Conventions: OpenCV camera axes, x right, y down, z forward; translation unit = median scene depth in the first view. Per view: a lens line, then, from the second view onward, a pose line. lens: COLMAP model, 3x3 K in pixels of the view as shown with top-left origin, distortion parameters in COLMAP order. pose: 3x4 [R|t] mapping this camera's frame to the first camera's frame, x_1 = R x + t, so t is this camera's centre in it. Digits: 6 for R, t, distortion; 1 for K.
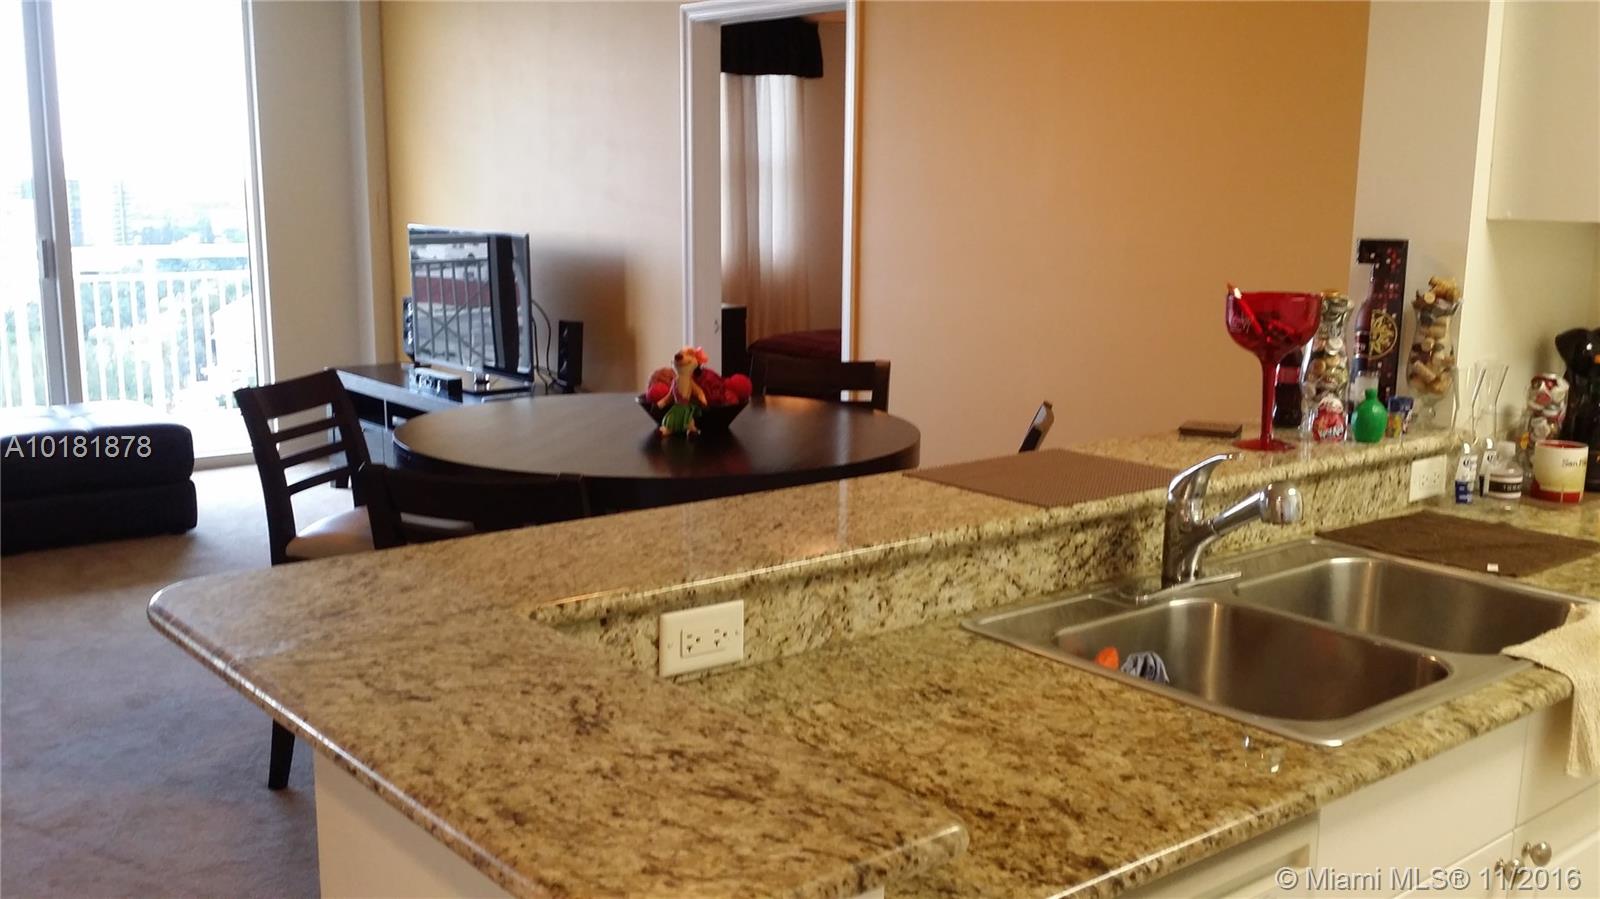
lens RADIAL K [[1470.6, 0, 792.6], [0, 1470.6, 446.8], [0, 0, 1]] dist [0.151616, -0.339210]
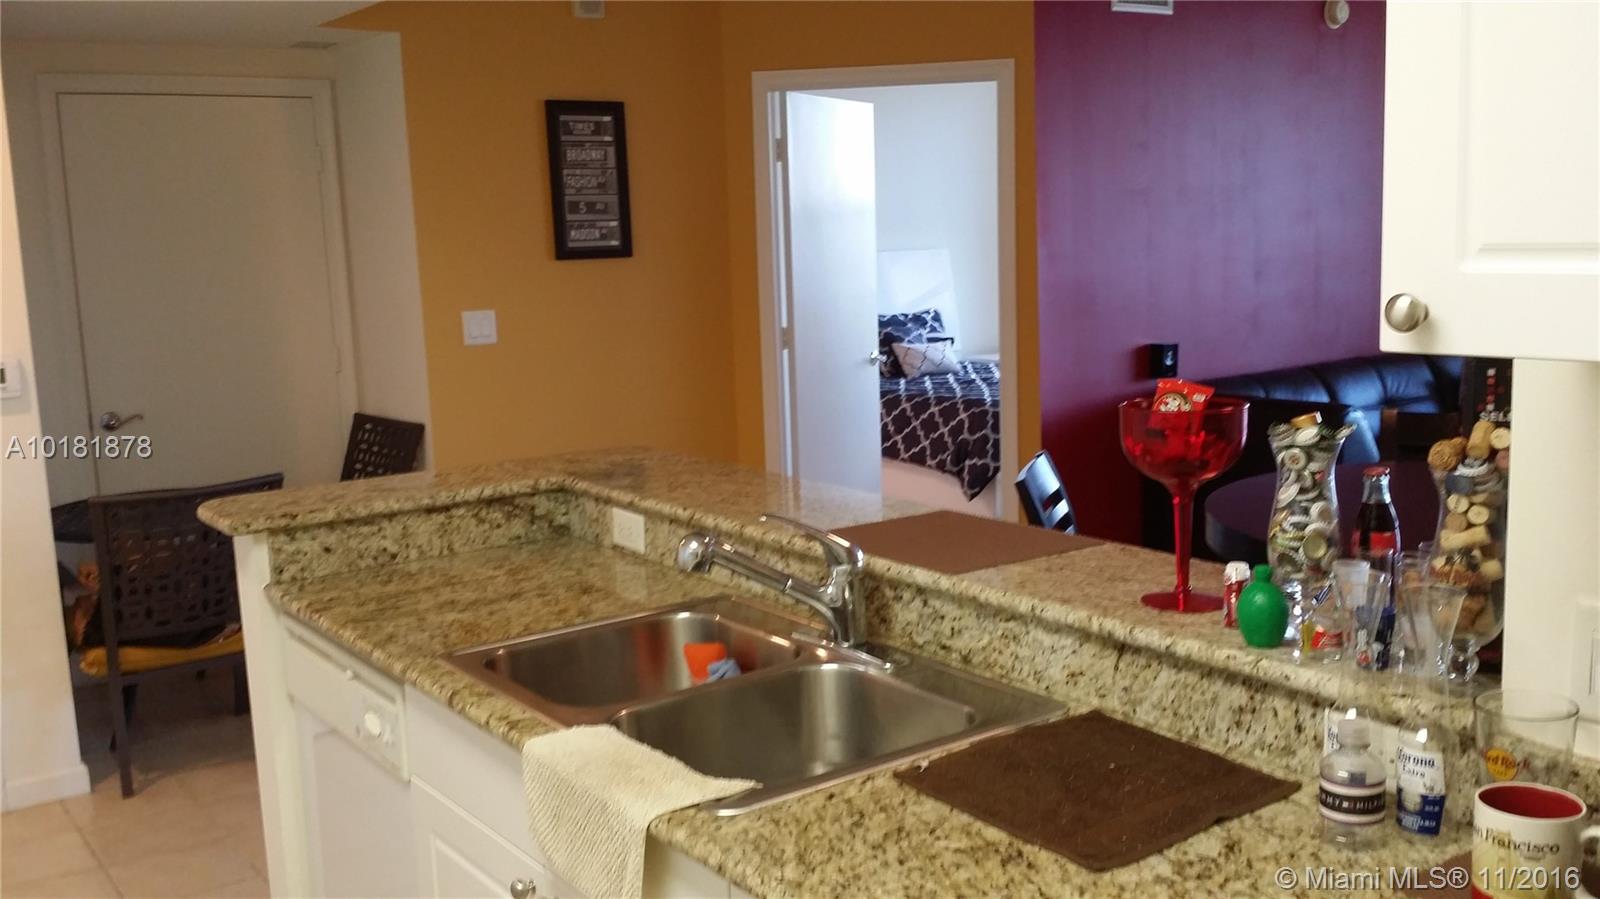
lens RADIAL K [[1470.6, 0, 792.6], [0, 1470.6, 446.8], [0, 0, 1]] dist [0.151616, -0.339210]
pose [[-0.053042, 0.148219, -0.987531, 1.295465], [-0.134052, 0.978915, 0.154126, -0.203556], [0.989554, 0.140556, -0.032055, 1.008753]]
